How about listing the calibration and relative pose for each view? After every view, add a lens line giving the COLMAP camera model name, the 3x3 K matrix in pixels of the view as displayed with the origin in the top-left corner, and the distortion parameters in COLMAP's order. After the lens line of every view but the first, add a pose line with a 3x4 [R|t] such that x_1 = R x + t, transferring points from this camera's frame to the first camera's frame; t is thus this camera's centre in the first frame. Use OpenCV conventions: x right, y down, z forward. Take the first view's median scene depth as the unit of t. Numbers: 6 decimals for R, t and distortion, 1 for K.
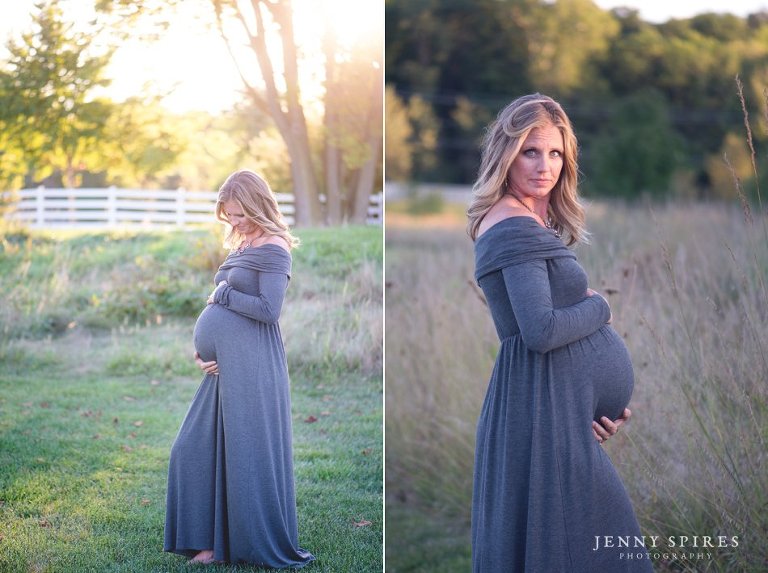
lens RADIAL K [[2315.1, 0, 384.0], [0, 2315.1, 286.5], [0, 0, 1]] dist [0.730843, 0.227245]
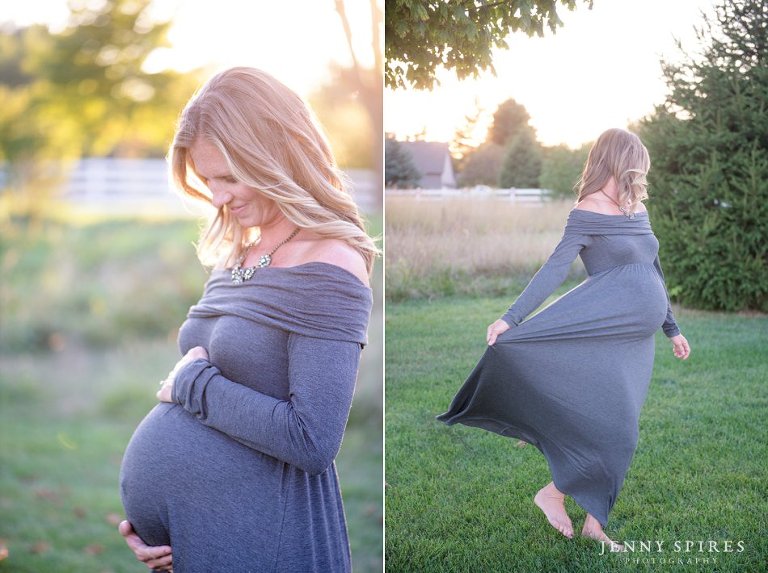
lens RADIAL K [[2315.1, 0, 384.0], [0, 2315.1, 286.5], [0, 0, 1]] dist [0.730843, 0.227245]
pose [[0.998865, 0.035939, -0.031273, -0.010794], [-0.035790, 0.999345, 0.005310, -0.006845], [0.031443, -0.004184, 0.999497, 0.257404]]
